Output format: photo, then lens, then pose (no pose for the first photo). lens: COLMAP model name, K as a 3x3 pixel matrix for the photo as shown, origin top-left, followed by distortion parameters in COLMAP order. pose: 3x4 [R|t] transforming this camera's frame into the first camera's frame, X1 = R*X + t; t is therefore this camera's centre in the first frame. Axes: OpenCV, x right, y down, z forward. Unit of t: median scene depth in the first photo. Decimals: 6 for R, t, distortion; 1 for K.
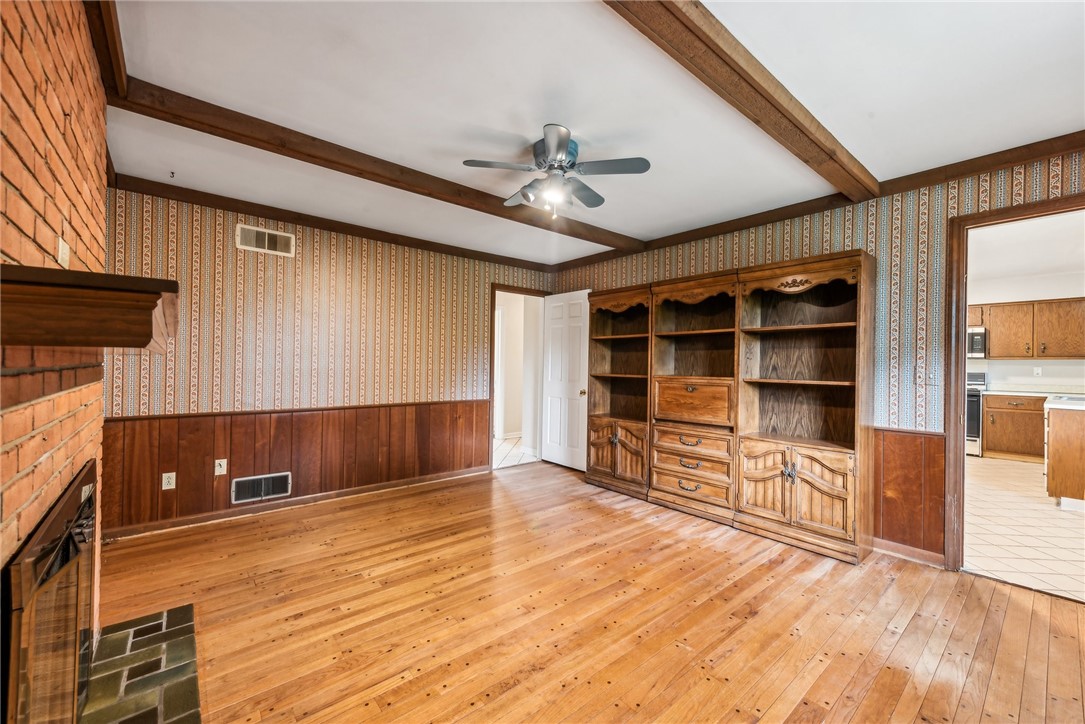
lens RADIAL K [[434.6, 0, 541.1], [0, 434.6, 358.3], [0, 0, 1]] dist [0.018164, -0.002221]
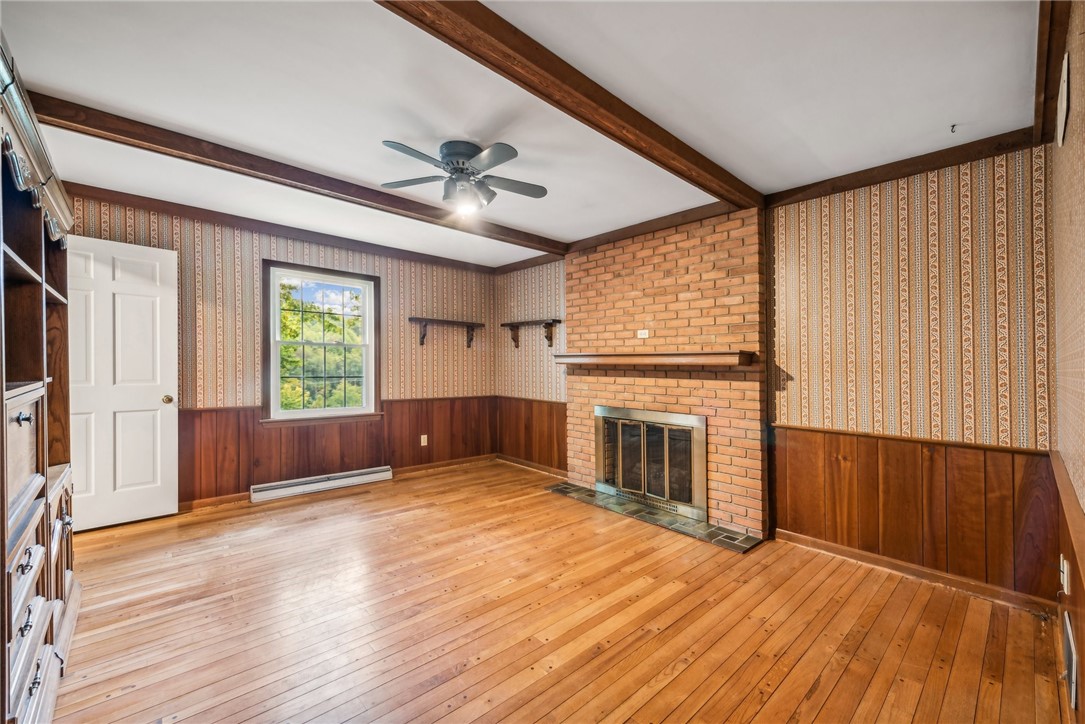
lens RADIAL K [[434.6, 0, 545.0], [0, 434.6, 370.7], [0, 0, 1]] dist [0.018164, -0.002221]
pose [[-0.998468, -0.026689, -0.048477, -0.074253], [-0.026575, 0.999642, -0.002993, 0.020105], [0.048540, -0.001700, -0.998820, 1.448580]]
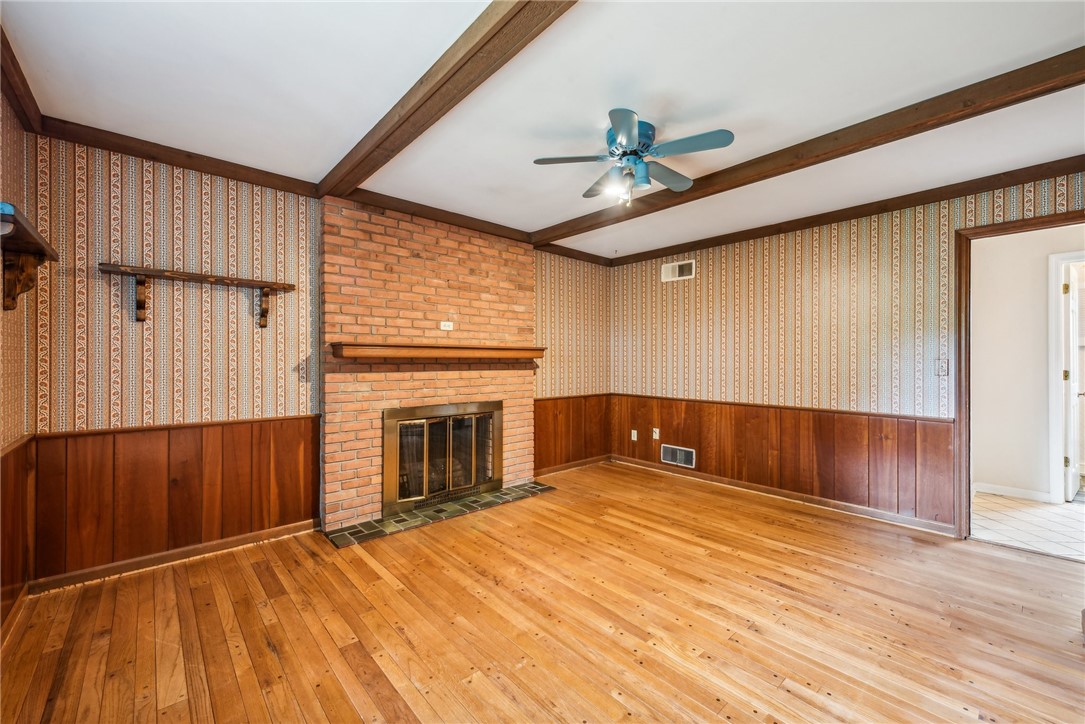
lens RADIAL K [[434.6, 0, 542.3], [0, 434.6, 355.6], [0, 0, 1]] dist [0.018164, -0.002221]
pose [[0.031968, -0.025093, -0.999174, 0.696768], [0.010321, 0.999640, -0.024774, 0.018834], [0.999436, -0.009521, 0.032215, 0.560767]]
